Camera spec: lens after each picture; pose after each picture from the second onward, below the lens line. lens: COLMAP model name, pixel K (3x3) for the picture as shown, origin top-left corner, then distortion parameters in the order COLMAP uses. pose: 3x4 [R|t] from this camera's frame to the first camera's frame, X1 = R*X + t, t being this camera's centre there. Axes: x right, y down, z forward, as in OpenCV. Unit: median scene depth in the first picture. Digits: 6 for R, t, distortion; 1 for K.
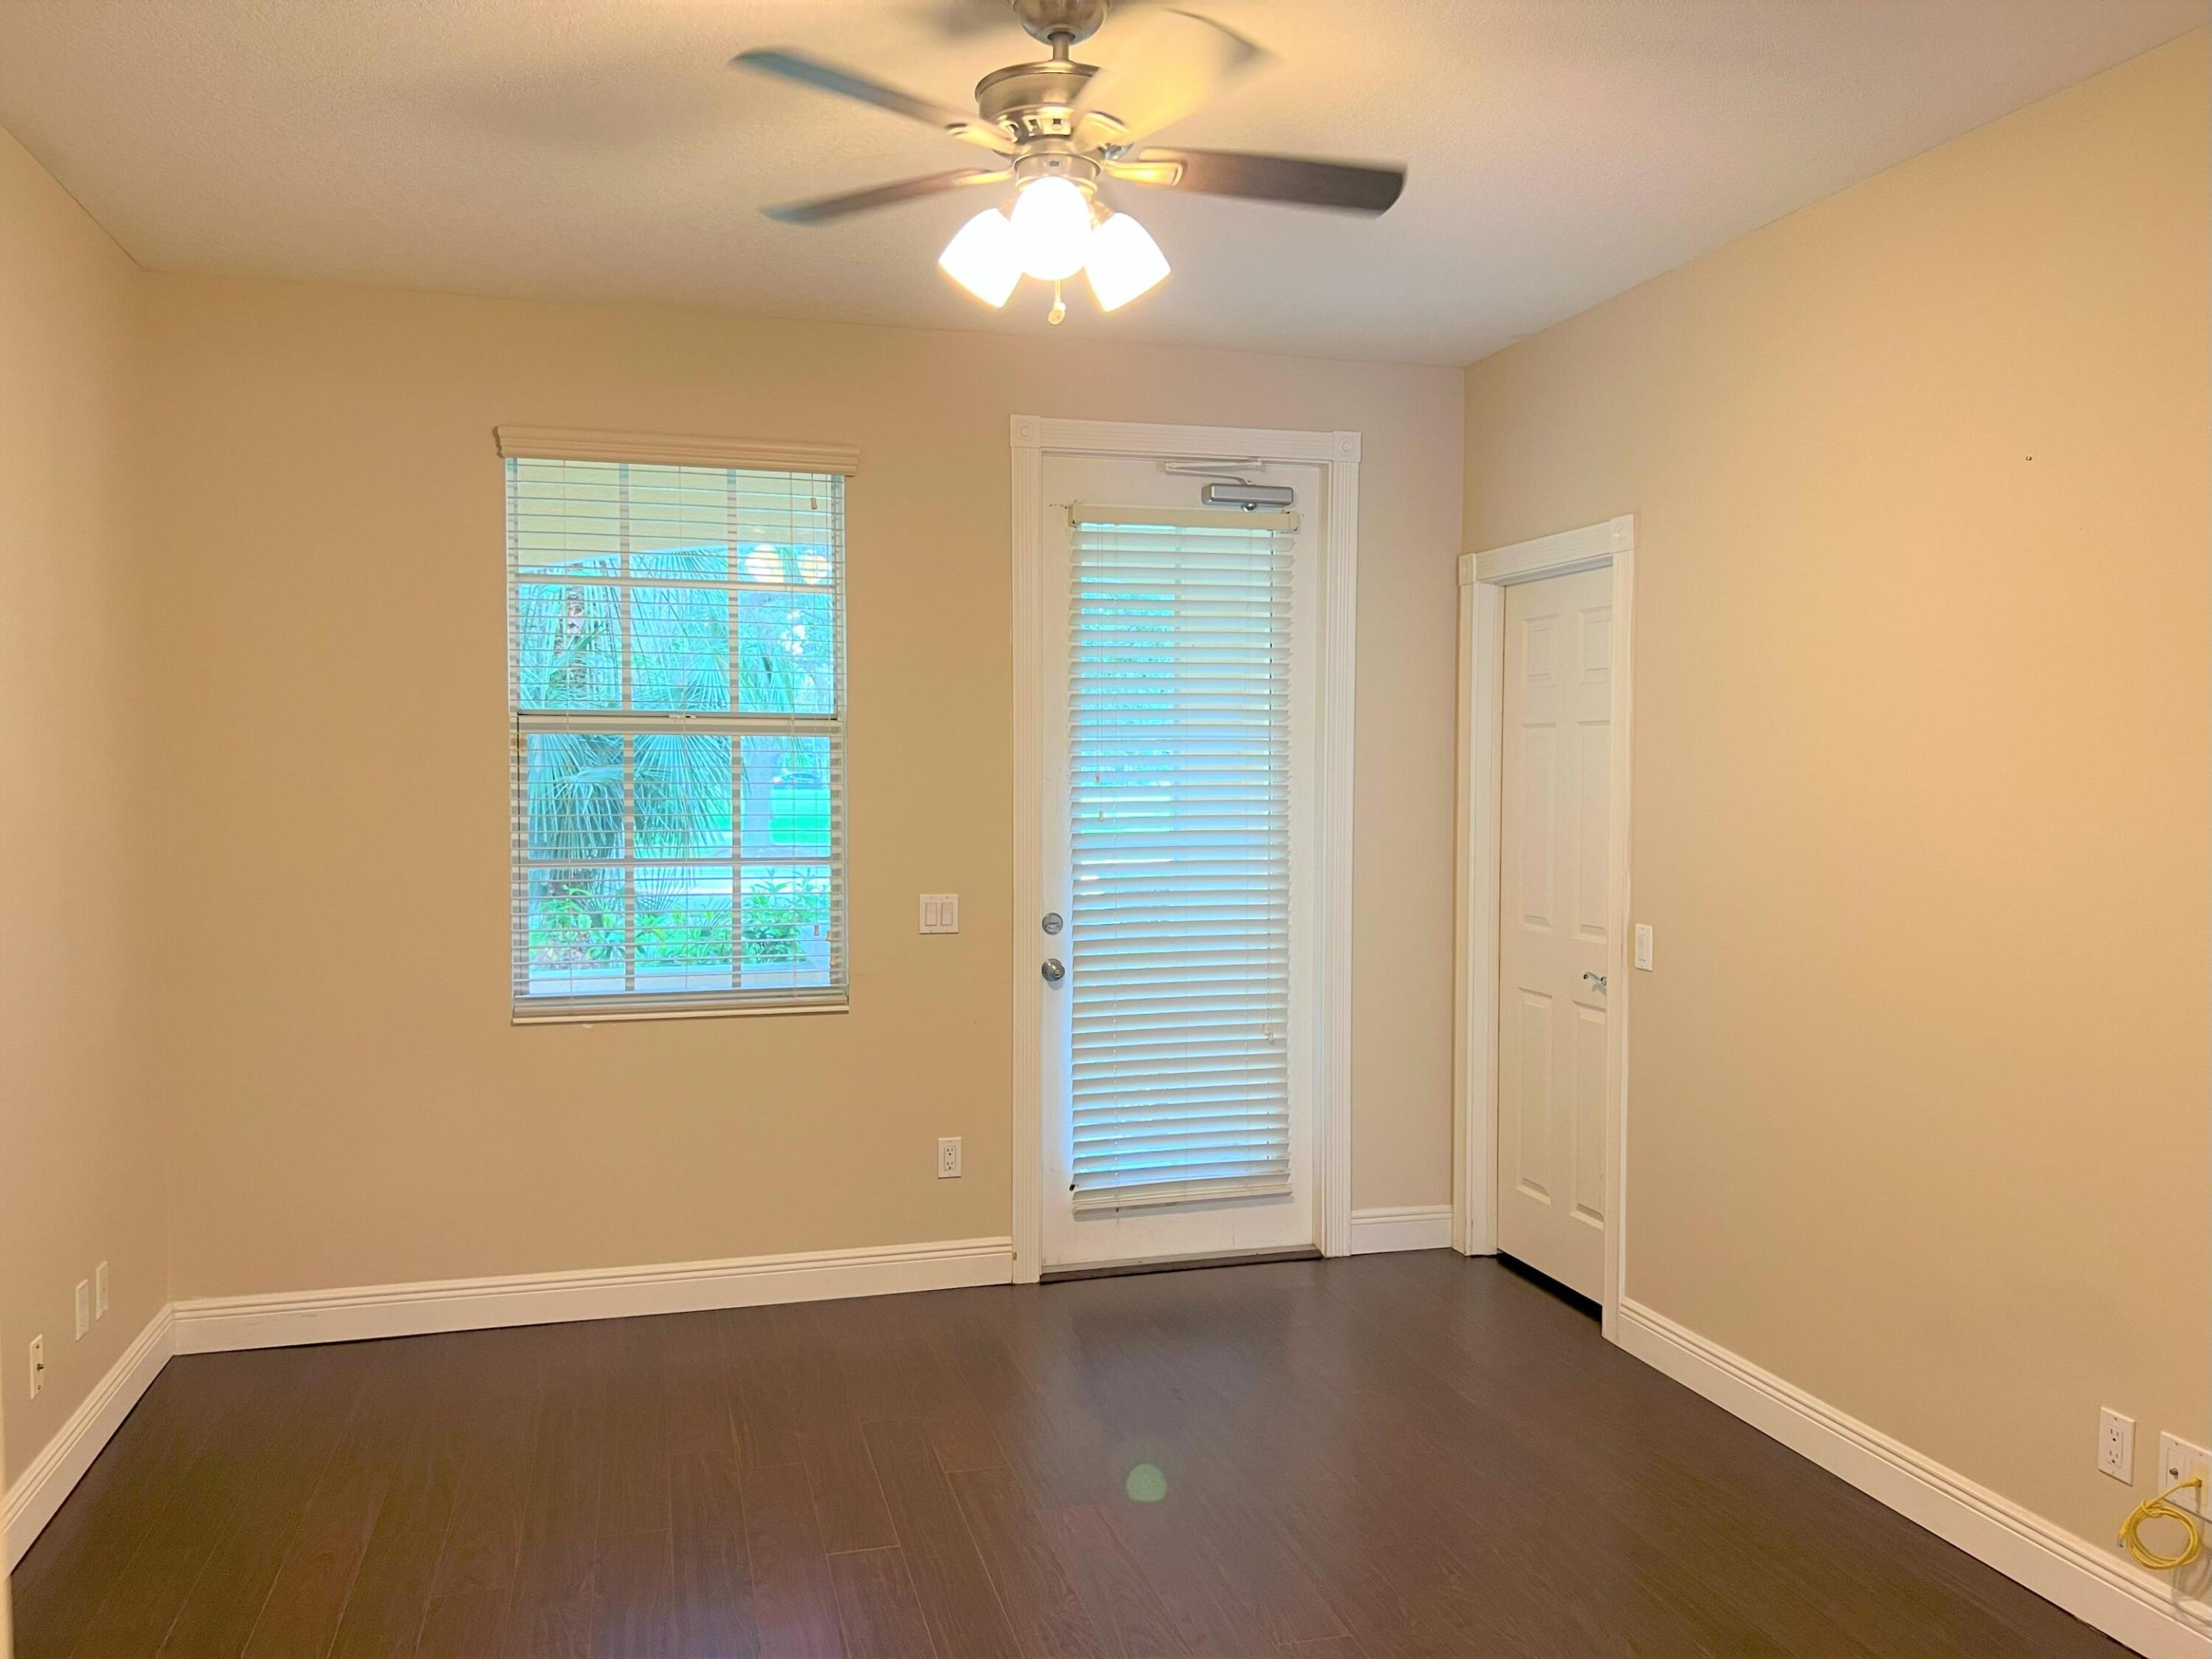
lens RADIAL K [[1667.0, 0, 1087.9], [0, 1667.0, 814.0], [0, 0, 1]] dist [0.045865, -0.053029]
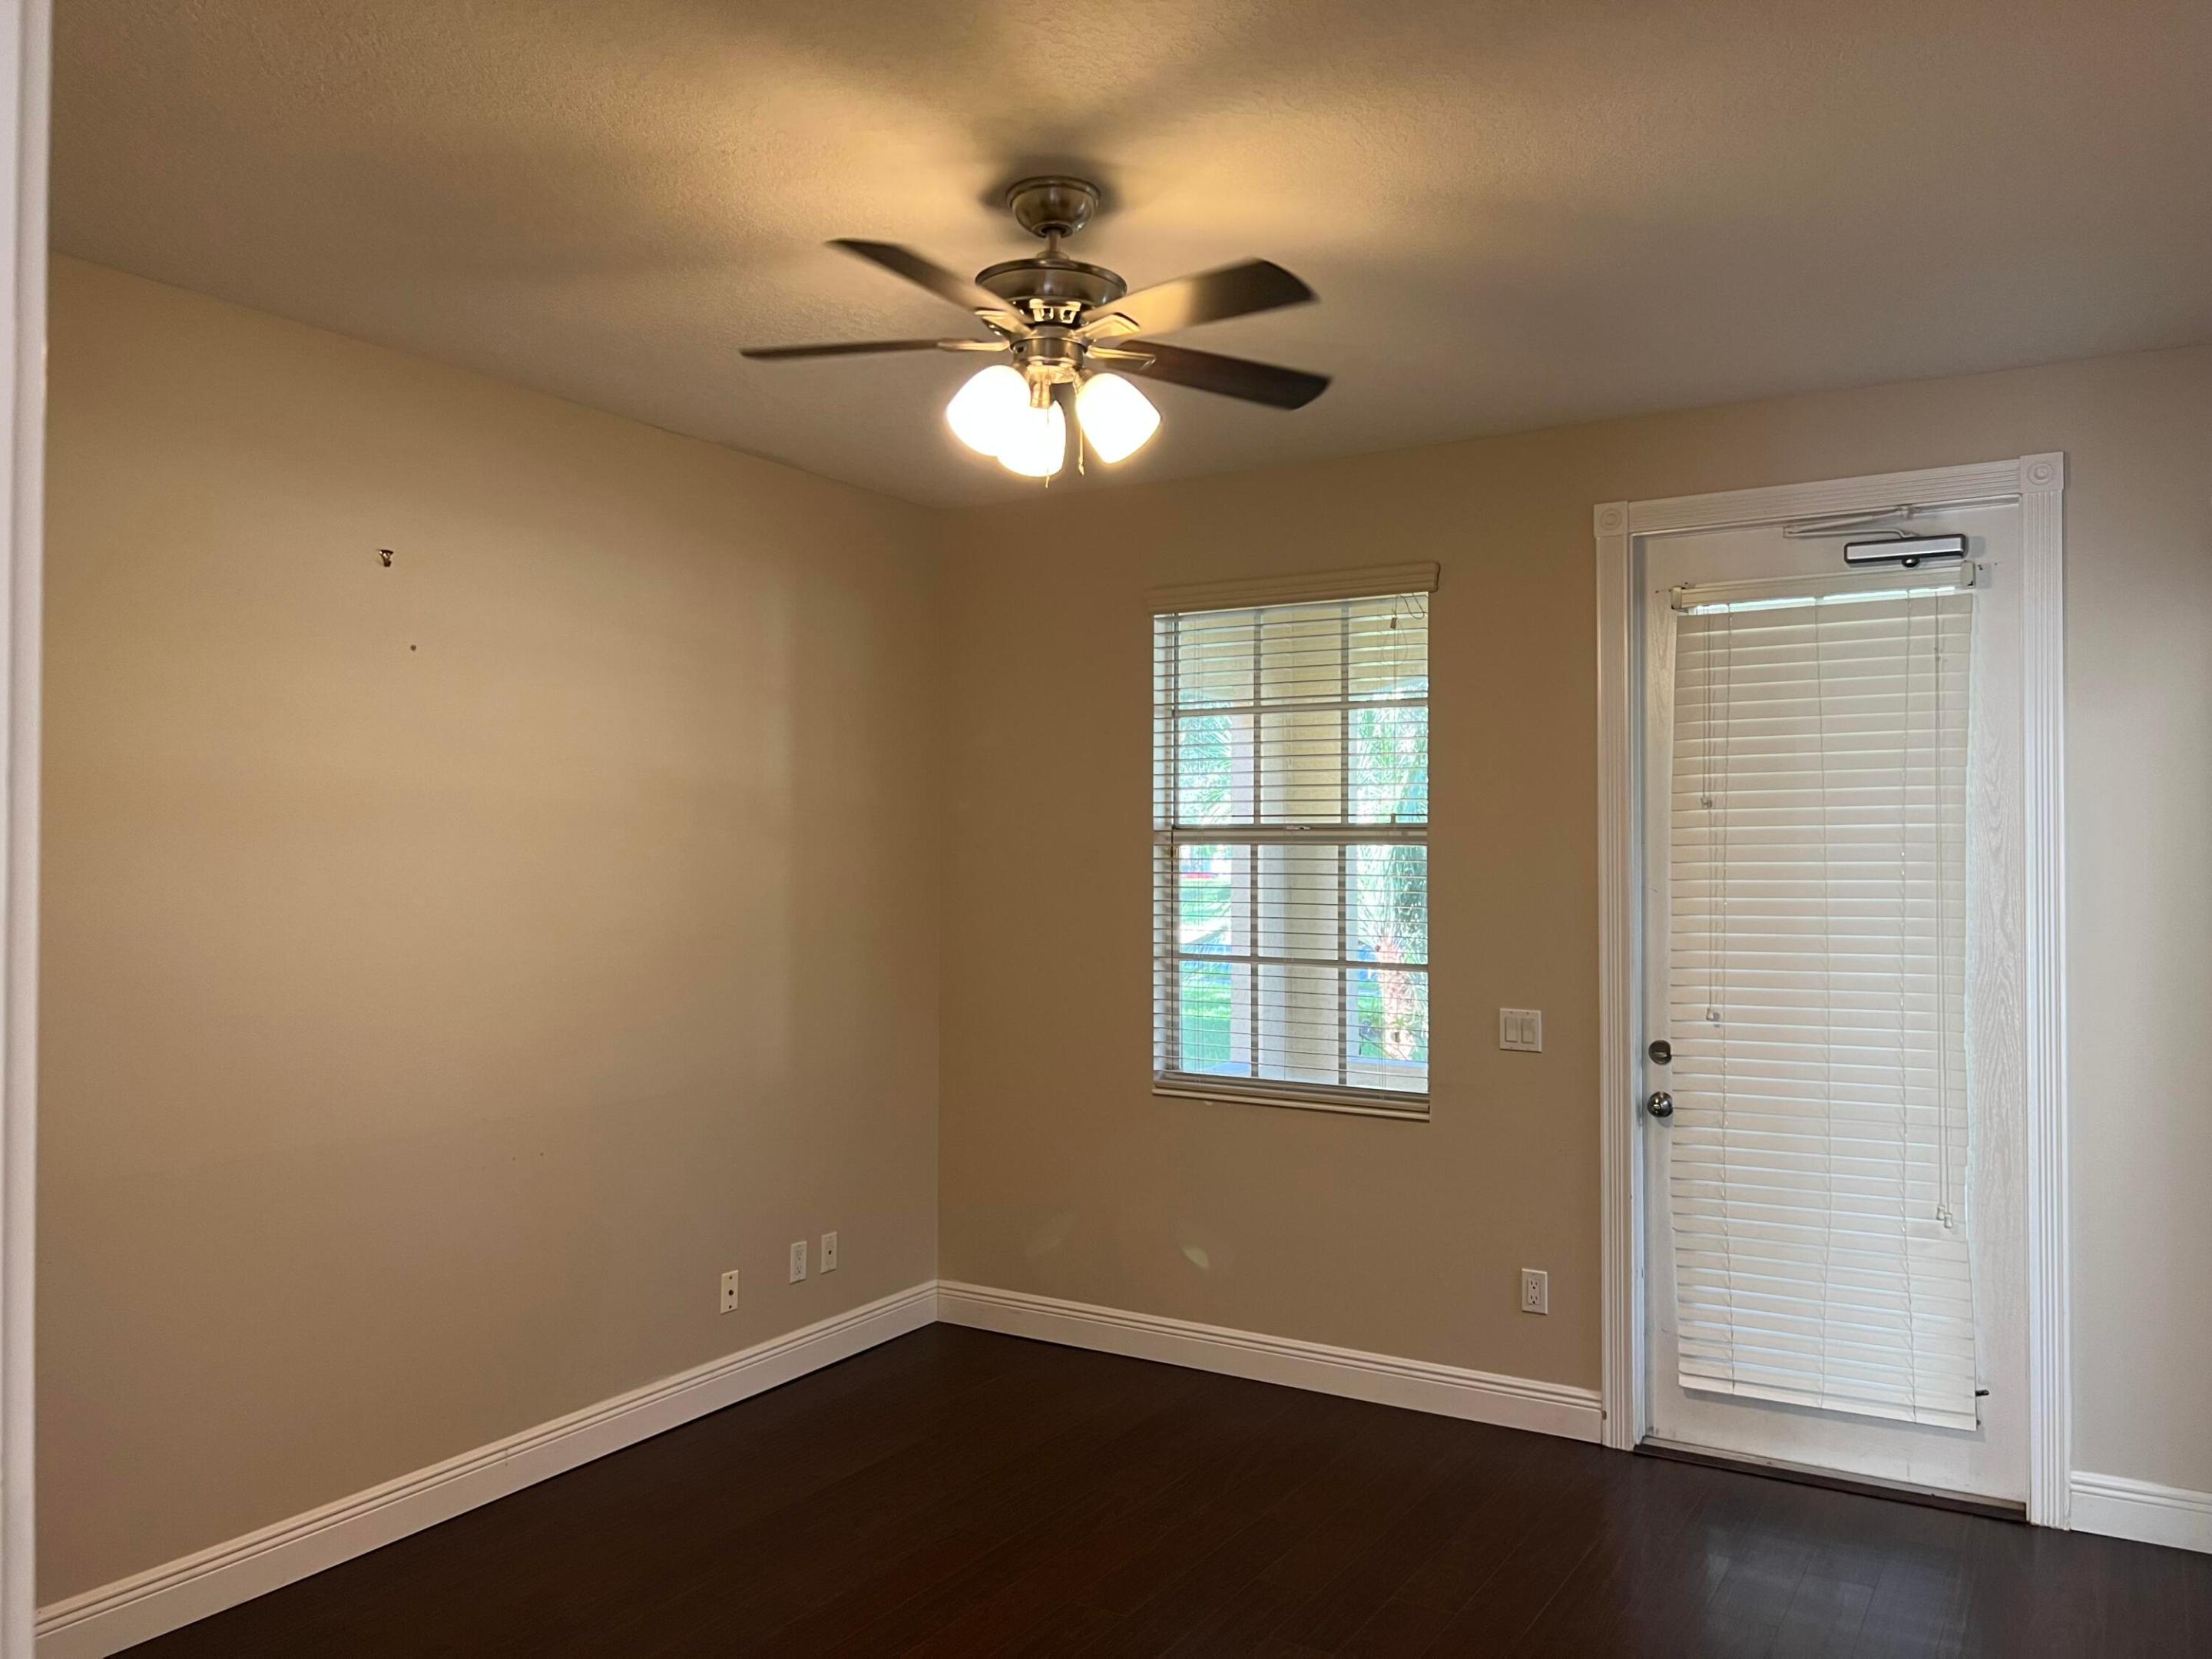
lens RADIAL K [[1667.0, 0, 1084.1], [0, 1667.0, 840.1], [0, 0, 1]] dist [0.045865, -0.053029]
pose [[0.685450, -0.010768, -0.728040, 0.429792], [-0.033871, 0.998337, -0.046655, 0.004195], [0.727332, 0.056639, 0.683945, 0.151111]]
